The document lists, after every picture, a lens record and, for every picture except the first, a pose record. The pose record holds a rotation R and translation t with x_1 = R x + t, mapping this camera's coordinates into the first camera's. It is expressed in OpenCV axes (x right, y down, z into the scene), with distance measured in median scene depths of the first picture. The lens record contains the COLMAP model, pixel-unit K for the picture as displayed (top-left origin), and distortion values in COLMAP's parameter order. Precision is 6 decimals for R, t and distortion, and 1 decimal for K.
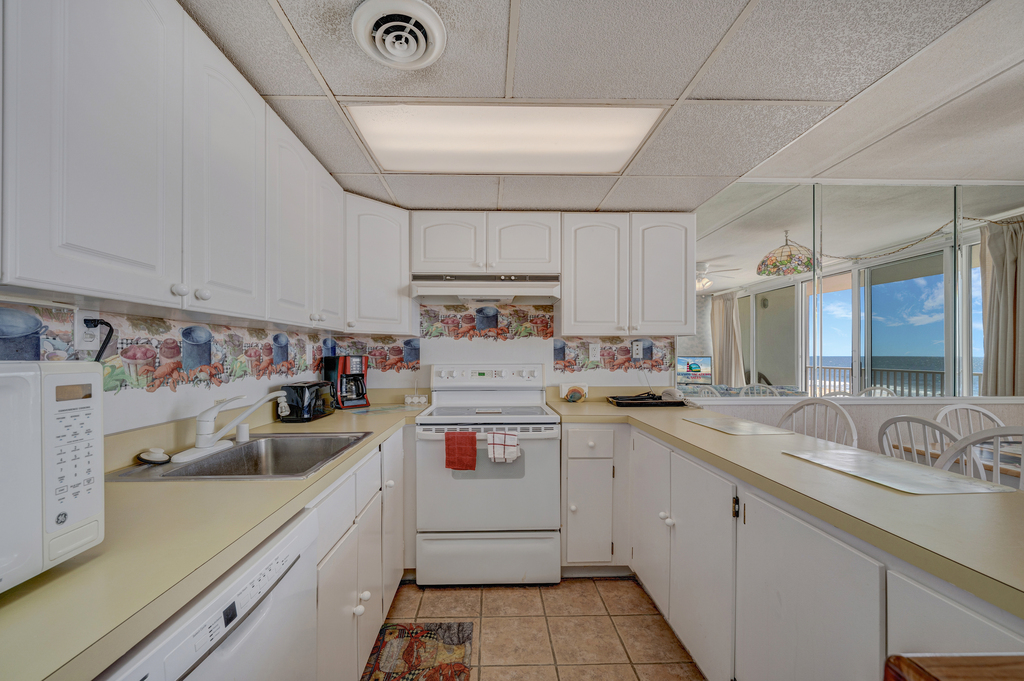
lens RADIAL K [[409.2, 0, 502.9], [0, 409.2, 357.6], [0, 0, 1]] dist [-0.001719, -0.000111]
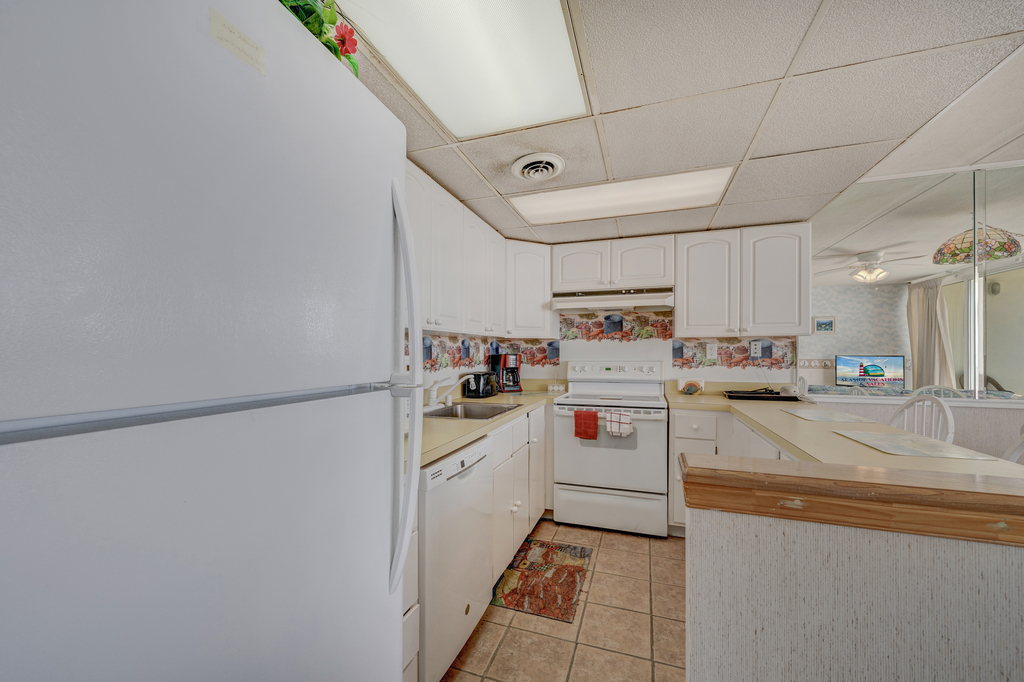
lens RADIAL K [[409.6, 0, 501.6], [0, 409.6, 352.8], [0, 0, 1]] dist [-0.001783, -0.000213]
pose [[0.932334, -0.000038, -0.361598, 0.103432], [-0.003127, 0.999962, -0.008170, 0.002337], [0.361585, 0.008748, 0.932298, -0.295582]]
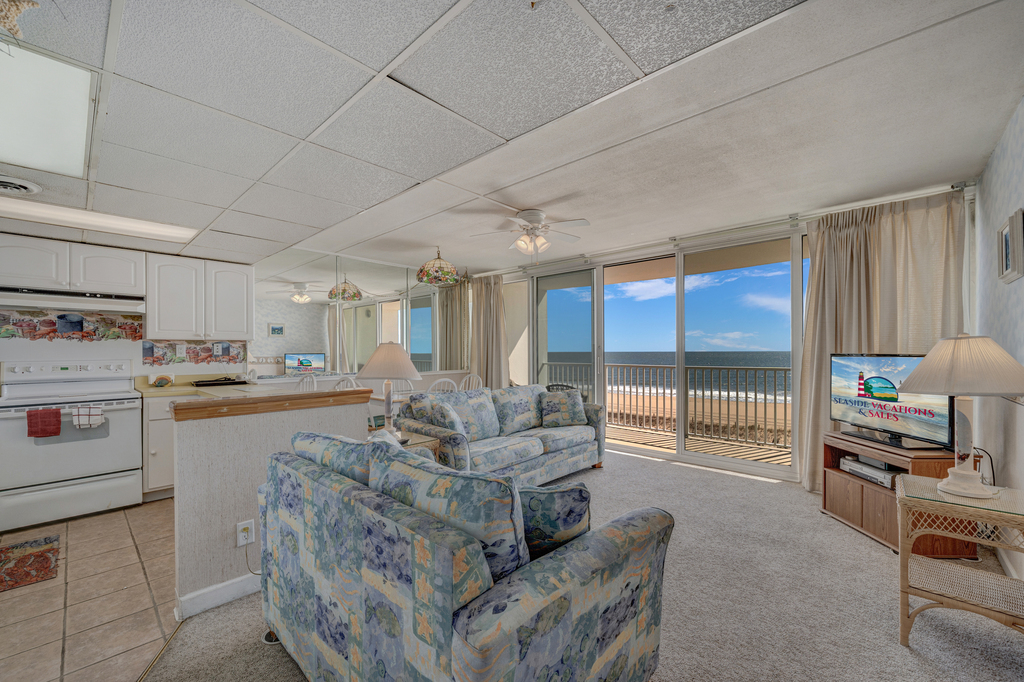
lens RADIAL K [[409.6, 0, 501.6], [0, 409.6, 352.8], [0, 0, 1]] dist [-0.001783, -0.000213]
pose [[0.712131, -0.005413, 0.702026, 0.023802], [0.009288, 0.999955, -0.001711, 0.007076], [-0.701985, 0.007739, 0.712150, -0.874391]]
